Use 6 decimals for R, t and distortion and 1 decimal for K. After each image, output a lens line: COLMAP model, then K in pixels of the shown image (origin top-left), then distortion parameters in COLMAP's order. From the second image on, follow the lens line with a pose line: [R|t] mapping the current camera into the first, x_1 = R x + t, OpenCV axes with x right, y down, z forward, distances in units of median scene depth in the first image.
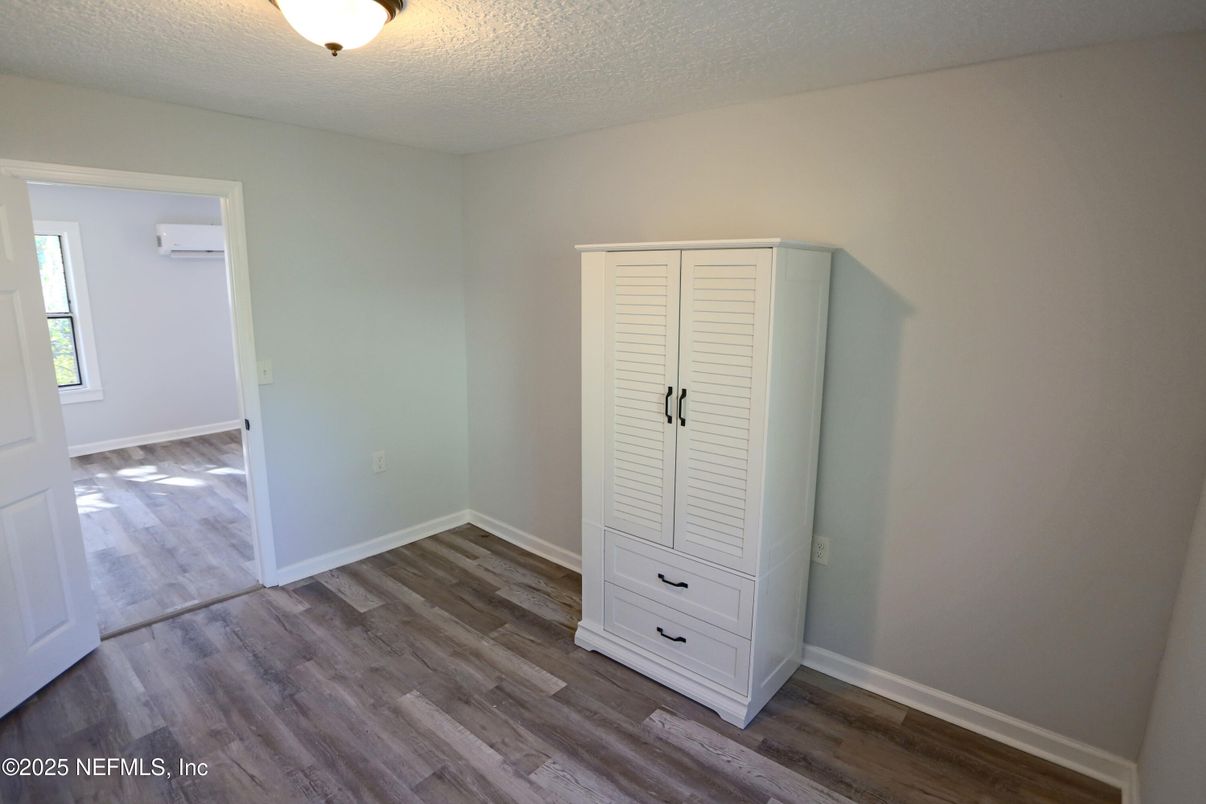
lens RADIAL K [[630.0, 0, 601.2], [0, 630.0, 406.0], [0, 0, 1]] dist [-0.066841, 0.024202]
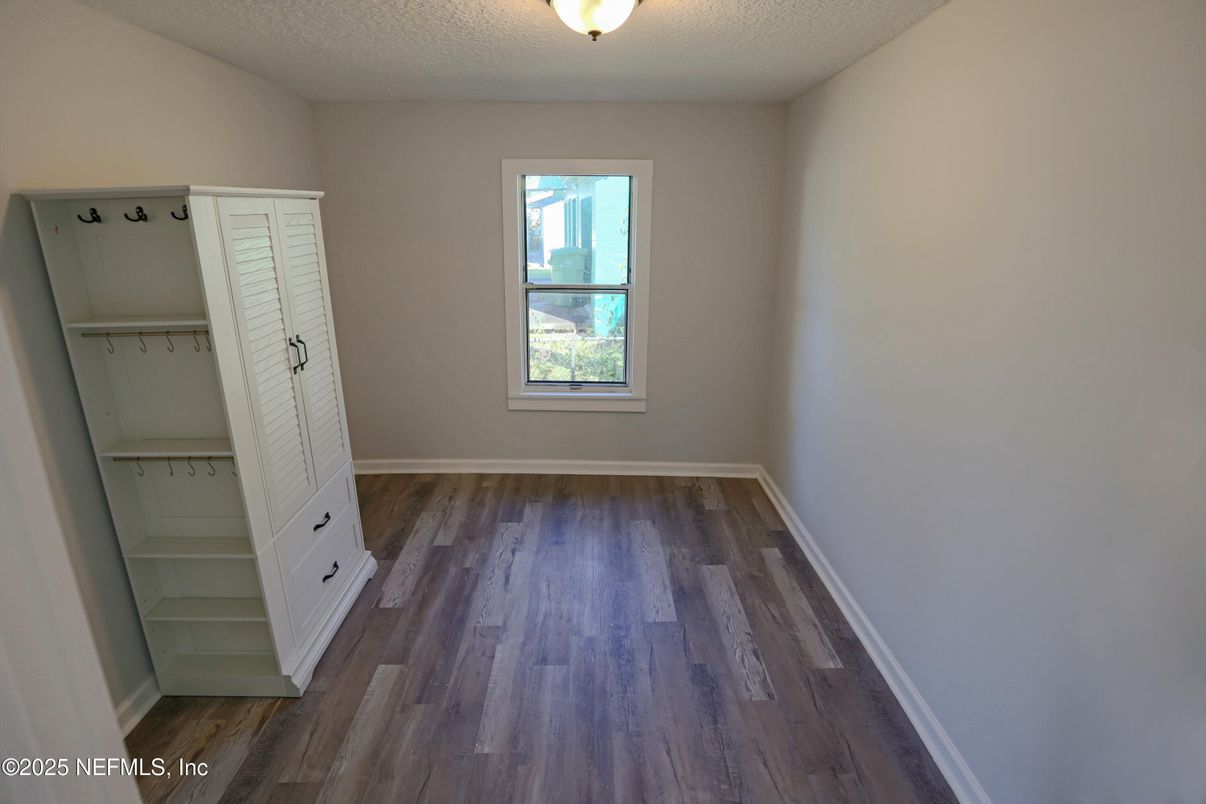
lens RADIAL K [[630.0, 0, 603.5], [0, 630.0, 405.4], [0, 0, 1]] dist [-0.066841, 0.024202]
pose [[-0.670145, -0.221809, 0.708312, -0.943786], [0.151940, 0.893098, 0.423427, -0.274746], [-0.726512, 0.391378, -0.564804, 1.237804]]
